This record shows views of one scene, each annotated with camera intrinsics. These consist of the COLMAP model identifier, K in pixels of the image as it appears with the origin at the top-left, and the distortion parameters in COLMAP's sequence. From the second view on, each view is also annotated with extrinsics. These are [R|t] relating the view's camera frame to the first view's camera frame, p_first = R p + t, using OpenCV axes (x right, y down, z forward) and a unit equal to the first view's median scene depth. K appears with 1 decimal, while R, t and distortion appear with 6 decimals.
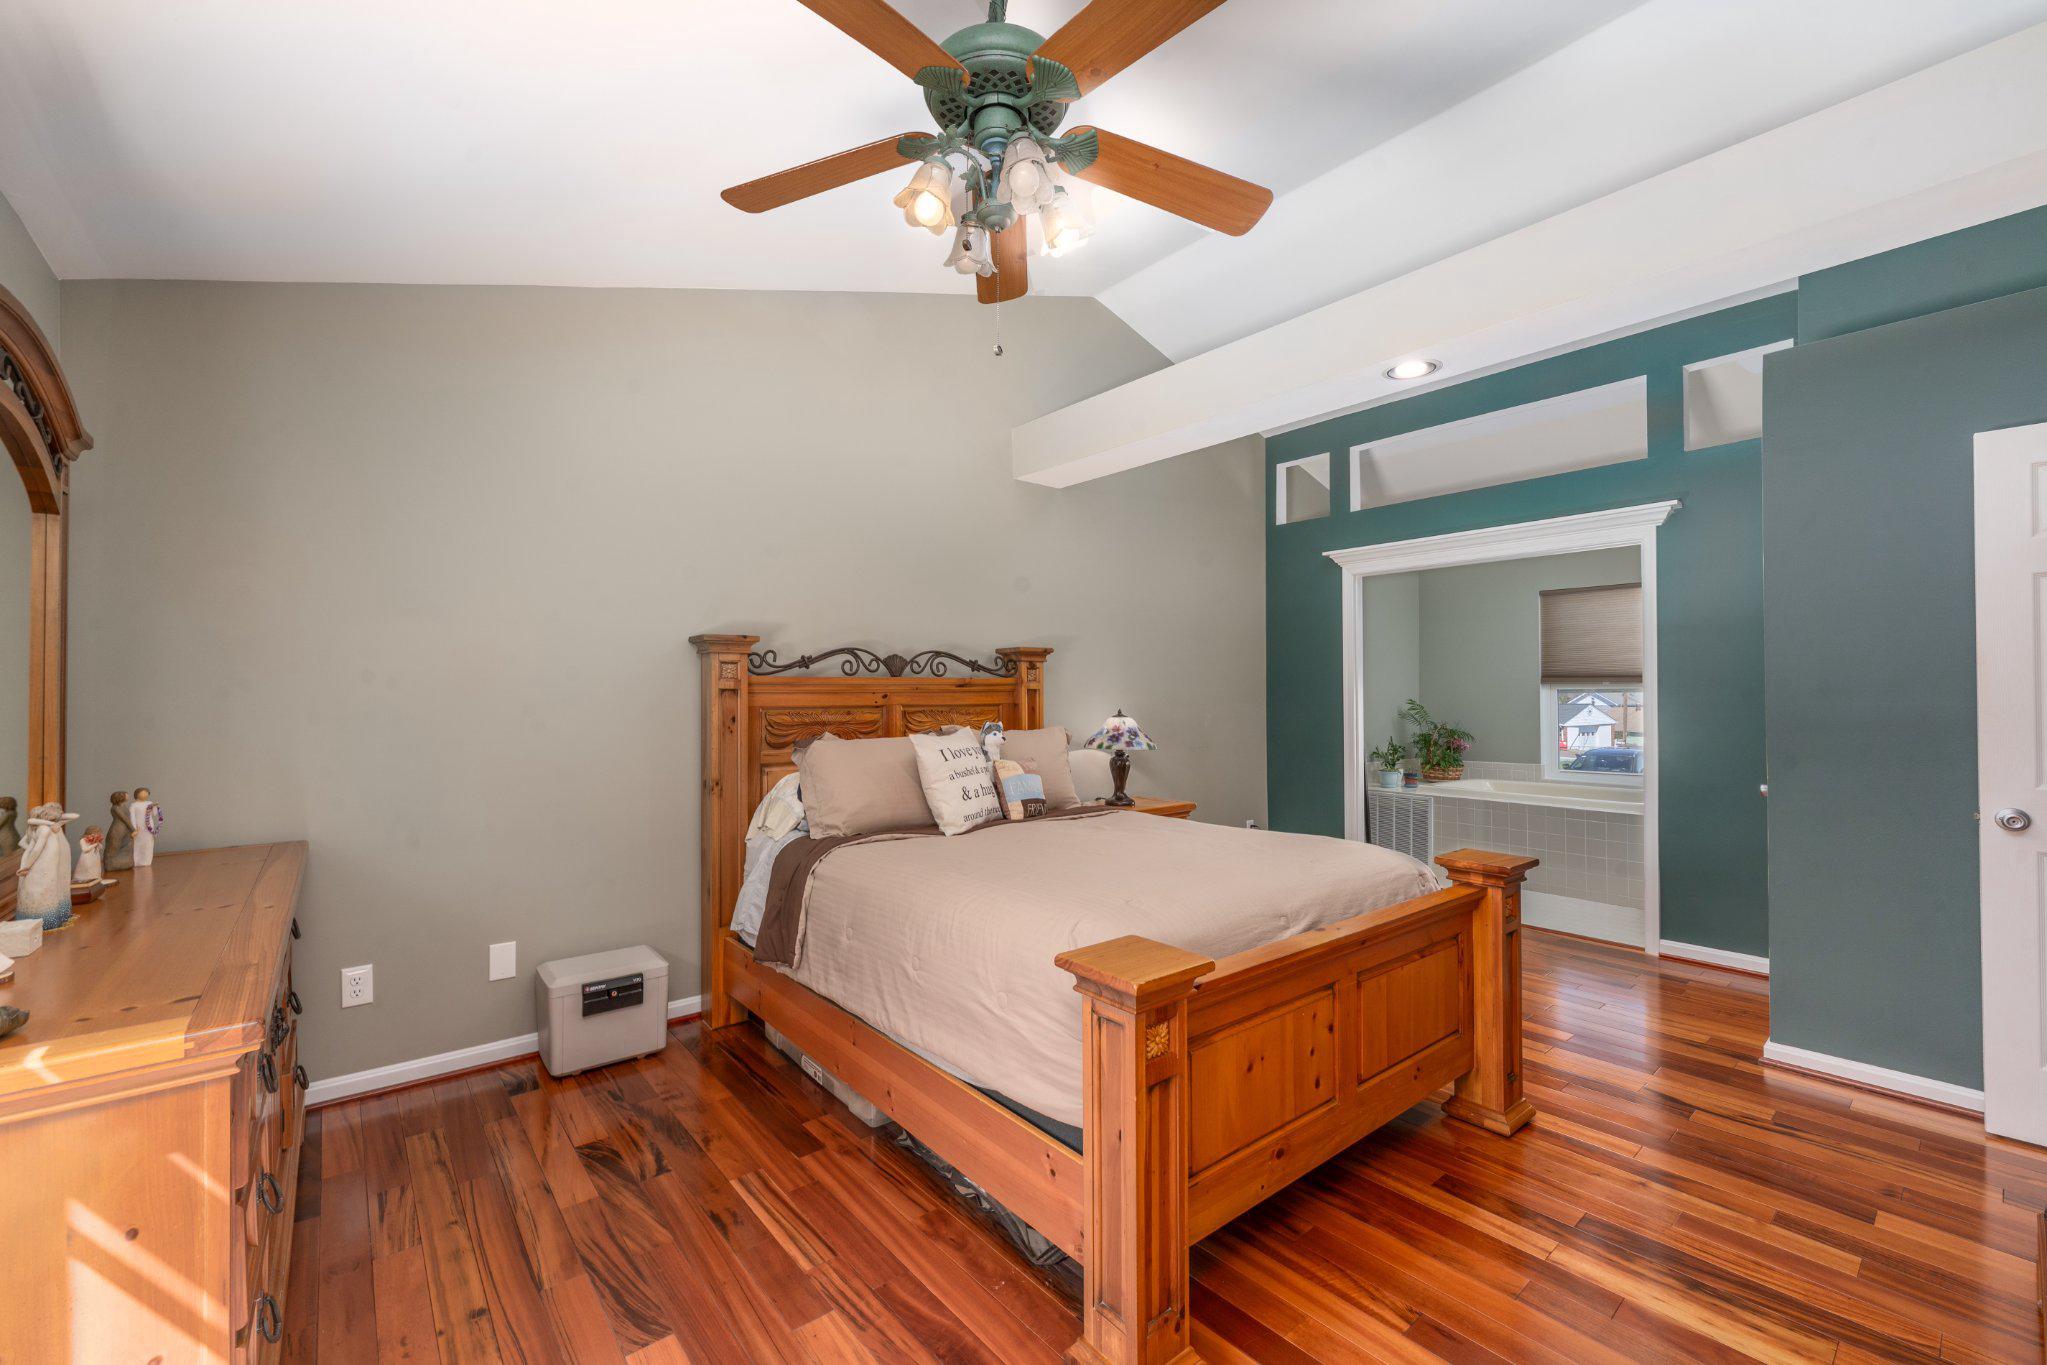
lens RADIAL K [[842.8, 0, 1020.0], [0, 842.8, 691.6], [0, 0, 1]] dist [0.001056, 0.000088]
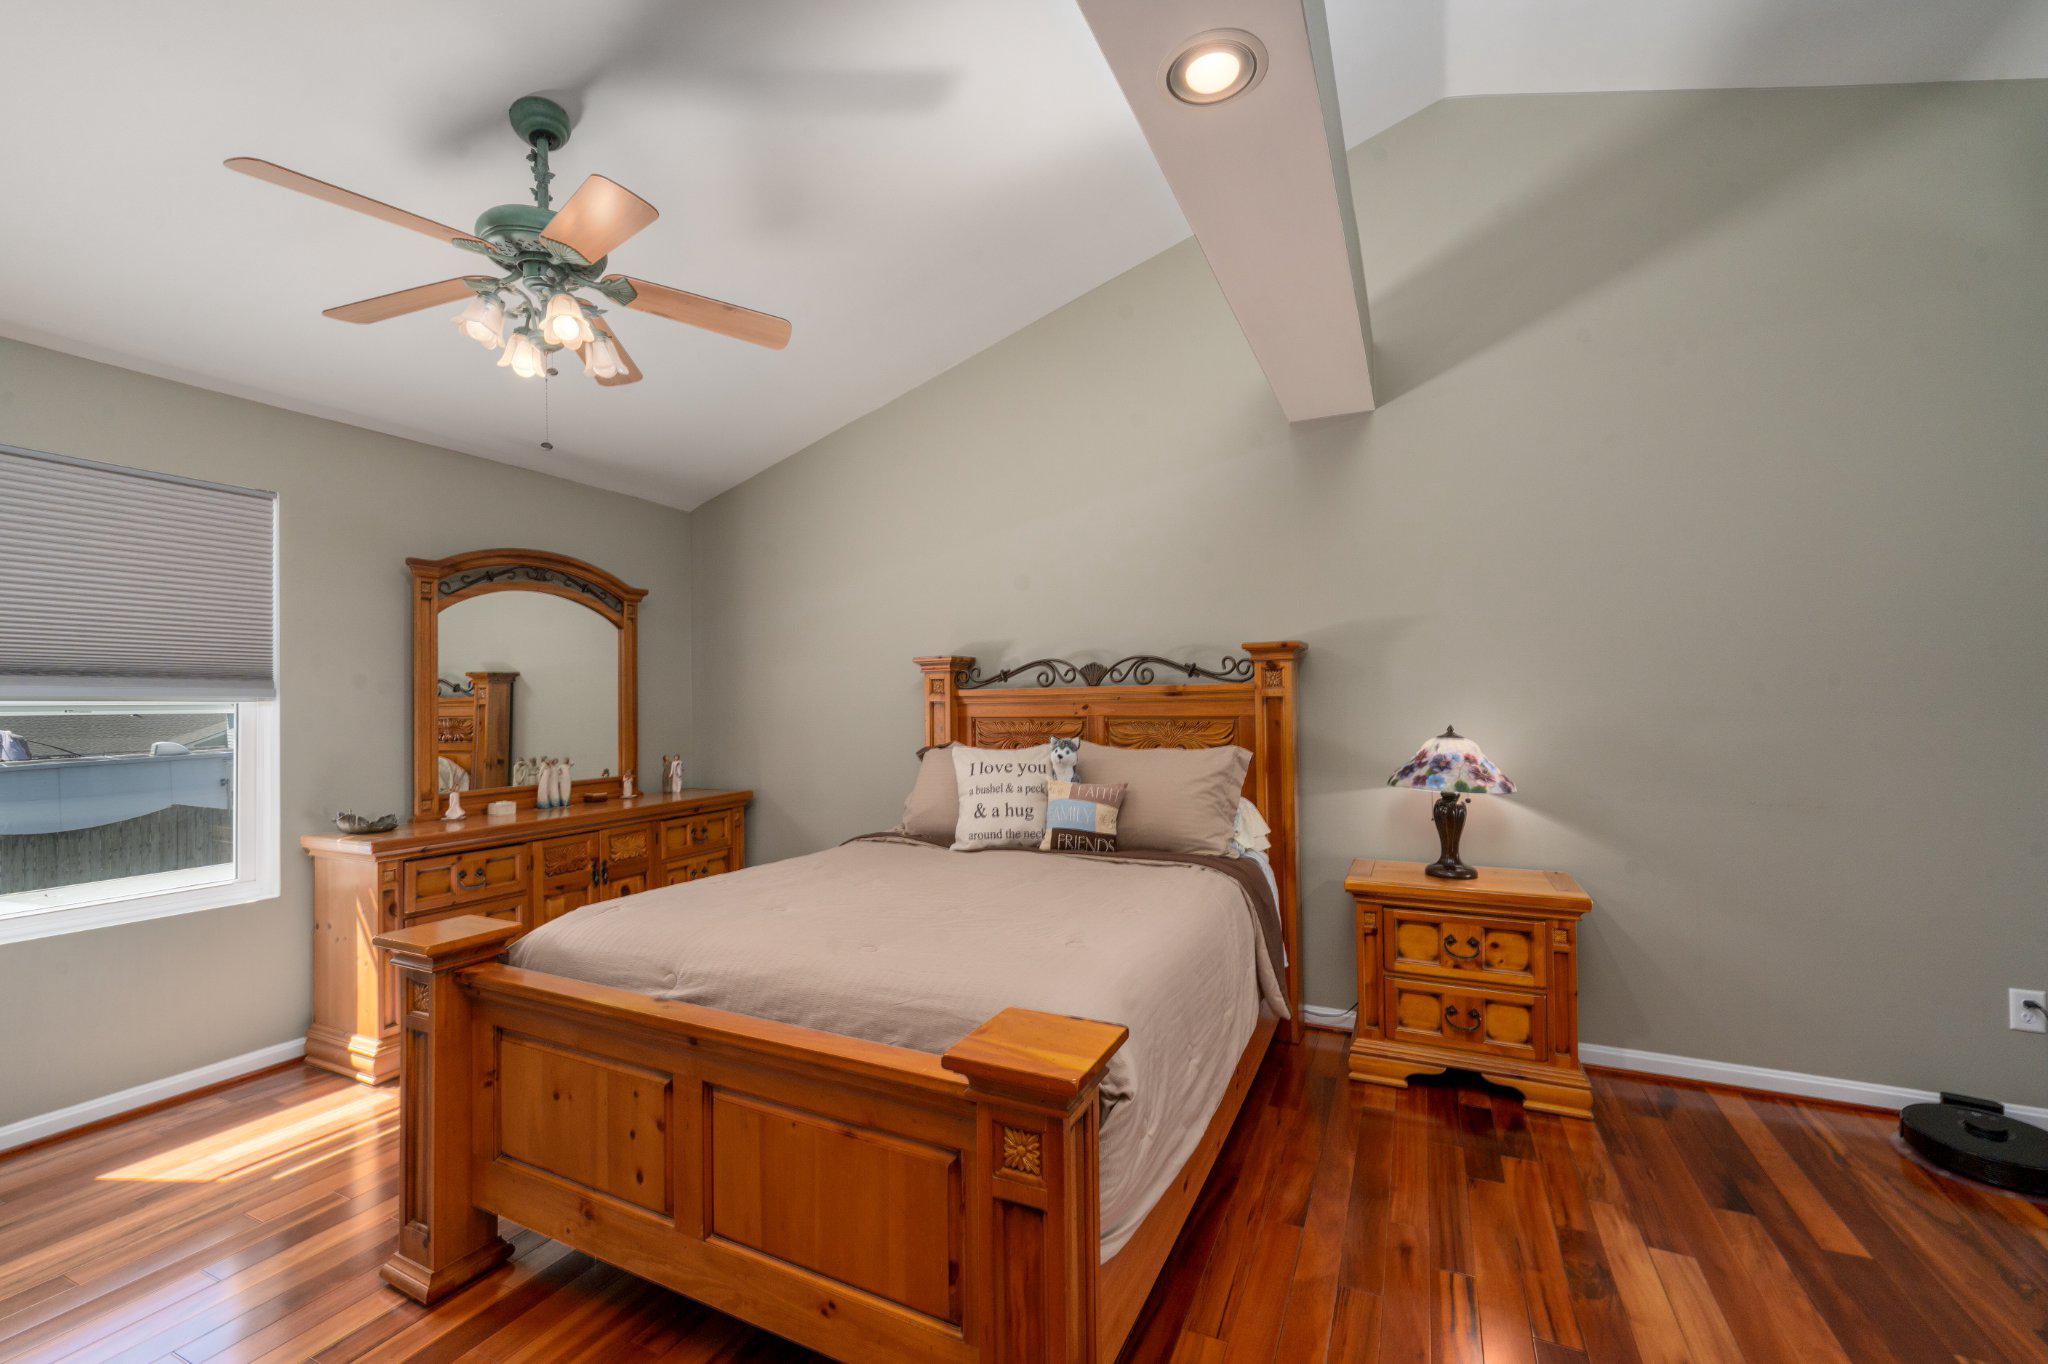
lens RADIAL K [[837.8, 0, 1010.7], [0, 837.8, 700.2], [0, 0, 1]] dist [0.001543, 0.000082]
pose [[0.412163, -0.006789, -0.911085, 0.682700], [0.012639, 0.999919, -0.001734, -0.002036], [0.911022, -0.010800, 0.412215, 0.536517]]
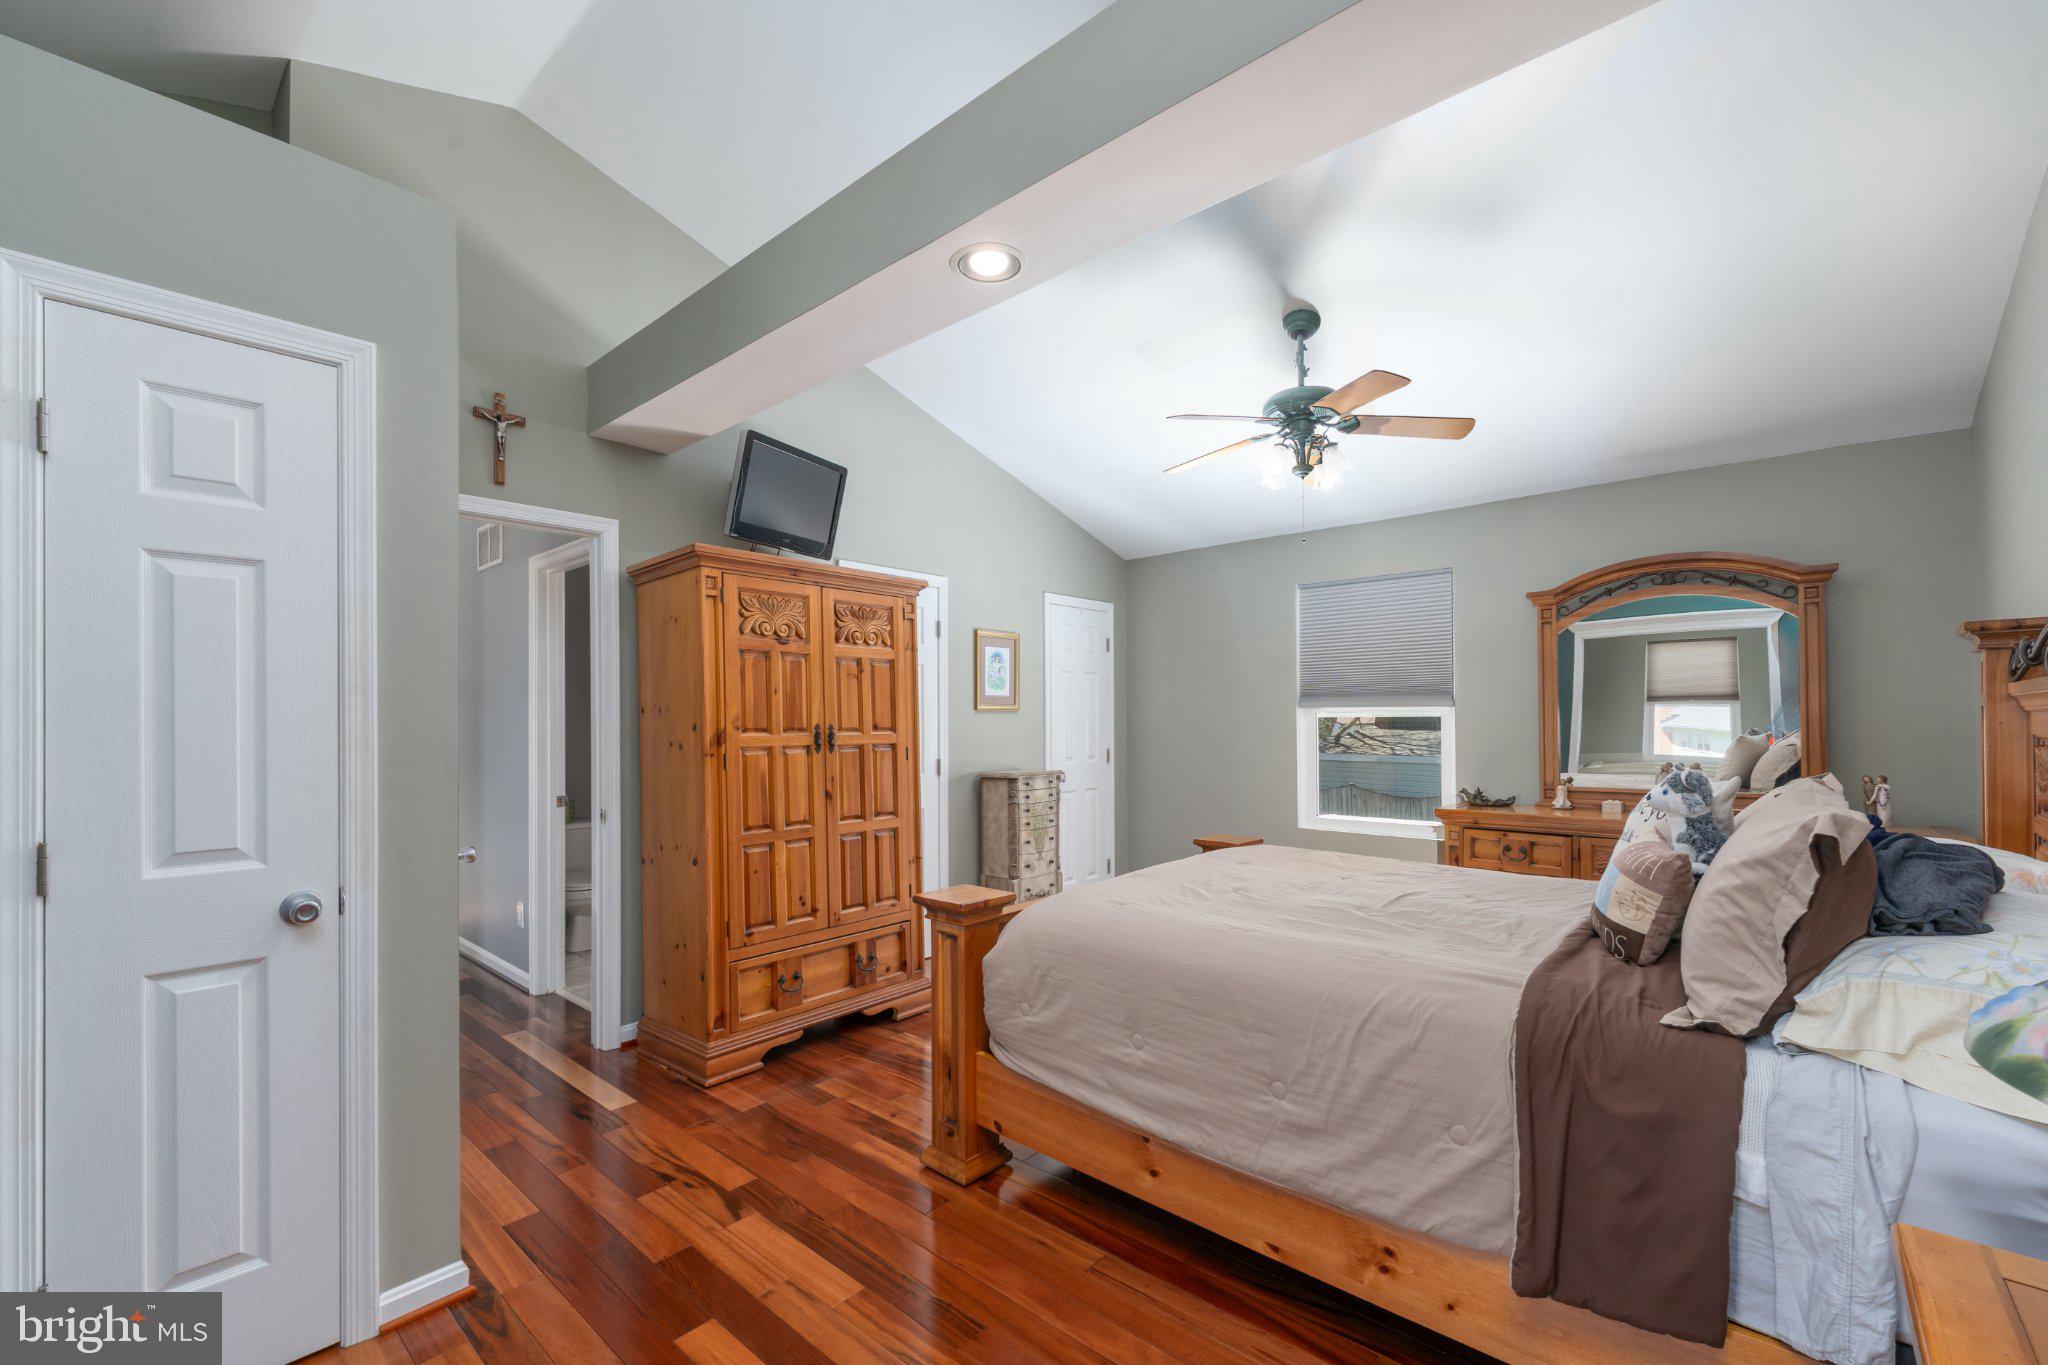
lens RADIAL K [[847.2, 0, 1050.6], [0, 847.2, 717.3], [0, 0, 1]] dist [0.001539, -0.003547]
pose [[-0.984421, 0.008931, -0.175598, 0.425468], [0.010042, 0.999935, -0.005441, 0.001789], [0.175538, -0.007119, -0.984447, 1.338704]]
